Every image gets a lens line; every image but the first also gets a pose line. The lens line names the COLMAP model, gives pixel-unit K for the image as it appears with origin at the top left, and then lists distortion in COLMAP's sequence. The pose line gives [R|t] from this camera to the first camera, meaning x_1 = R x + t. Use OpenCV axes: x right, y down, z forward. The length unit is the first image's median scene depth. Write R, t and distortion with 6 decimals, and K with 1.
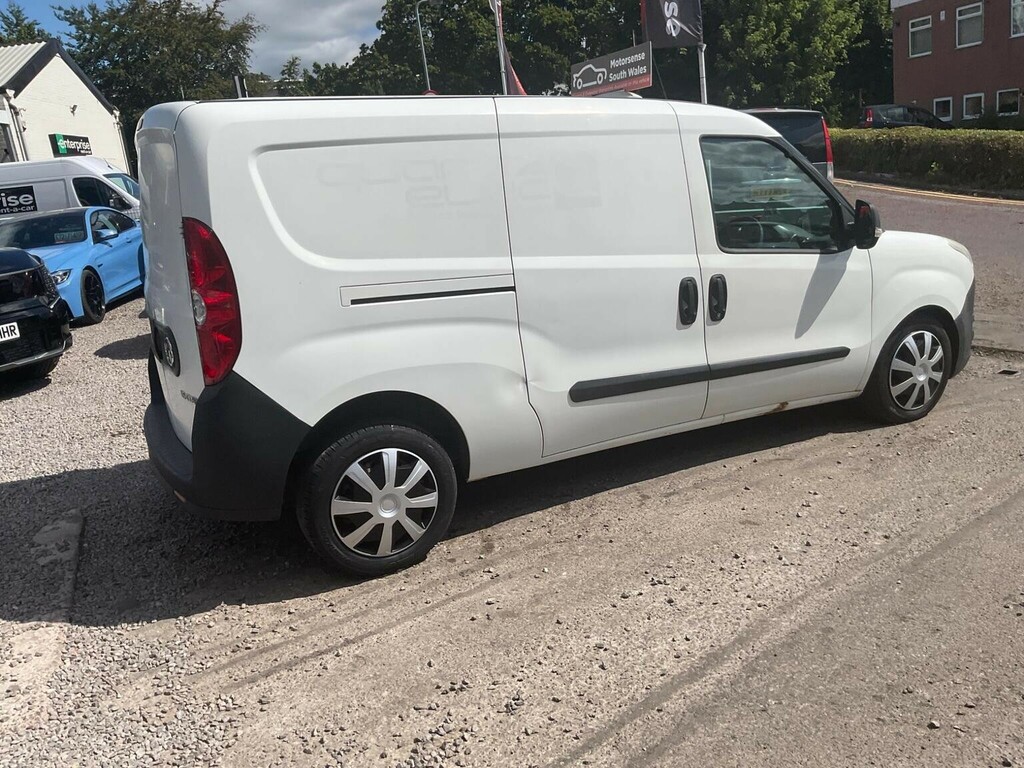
lens RADIAL K [[862.4, 0, 511.1], [0, 862.4, 381.5], [0, 0, 1]] dist [0.046600, -0.092588]
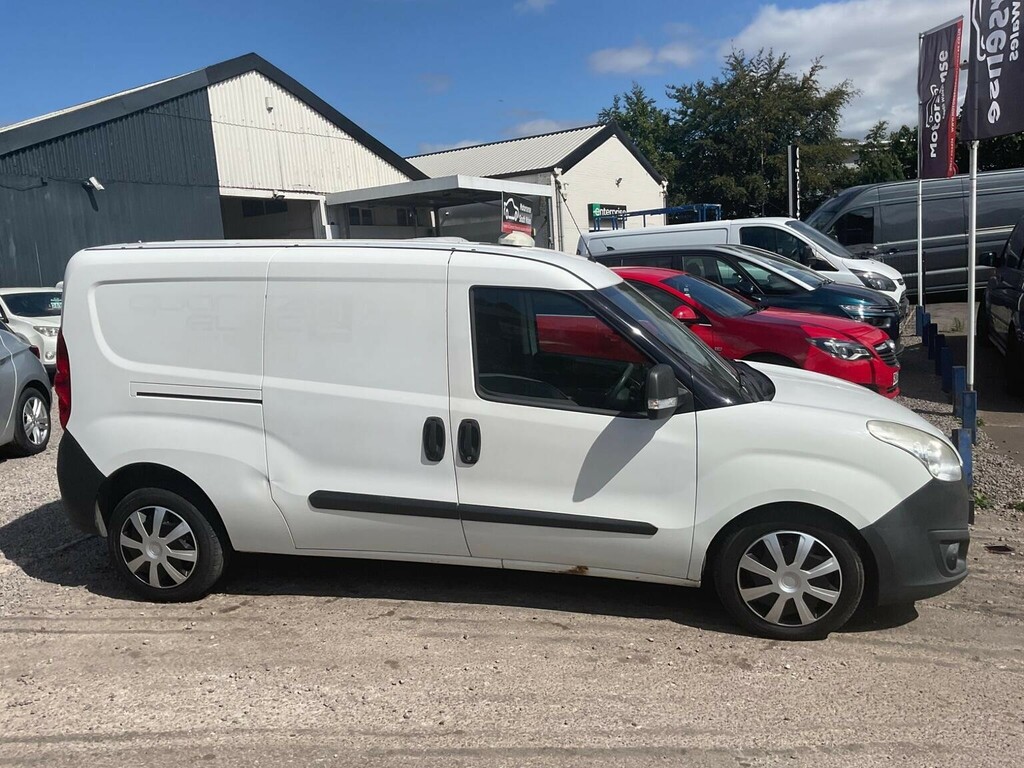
lens RADIAL K [[862.4, 0, 508.9], [0, 862.4, 382.6], [0, 0, 1]] dist [0.046600, -0.092588]
pose [[0.765021, 0.144516, -0.627581, 0.905978], [-0.181321, 0.983409, 0.005424, -0.180221], [0.617953, 0.109644, 0.778532, 0.234904]]
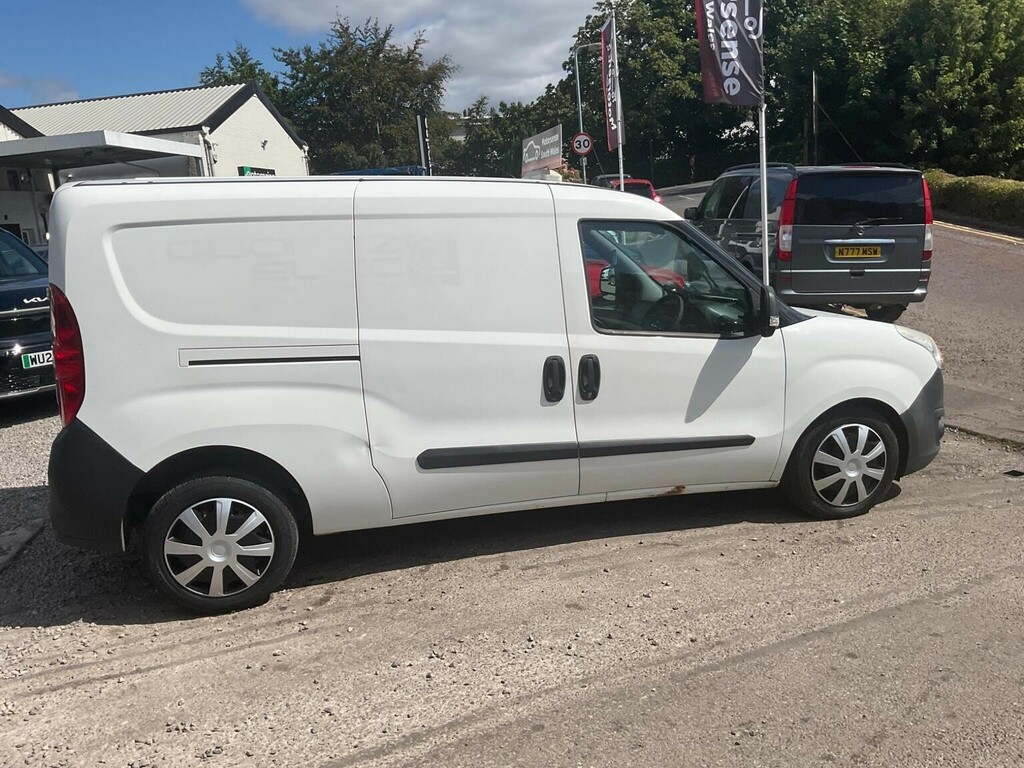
lens RADIAL K [[862.4, 0, 516.6], [0, 862.4, 385.5], [0, 0, 1]] dist [0.046600, -0.092588]
pose [[0.975292, 0.074529, -0.207968, 0.369538], [-0.081036, 0.996447, -0.022936, -0.058281], [0.205520, 0.039223, 0.977867, 0.001695]]
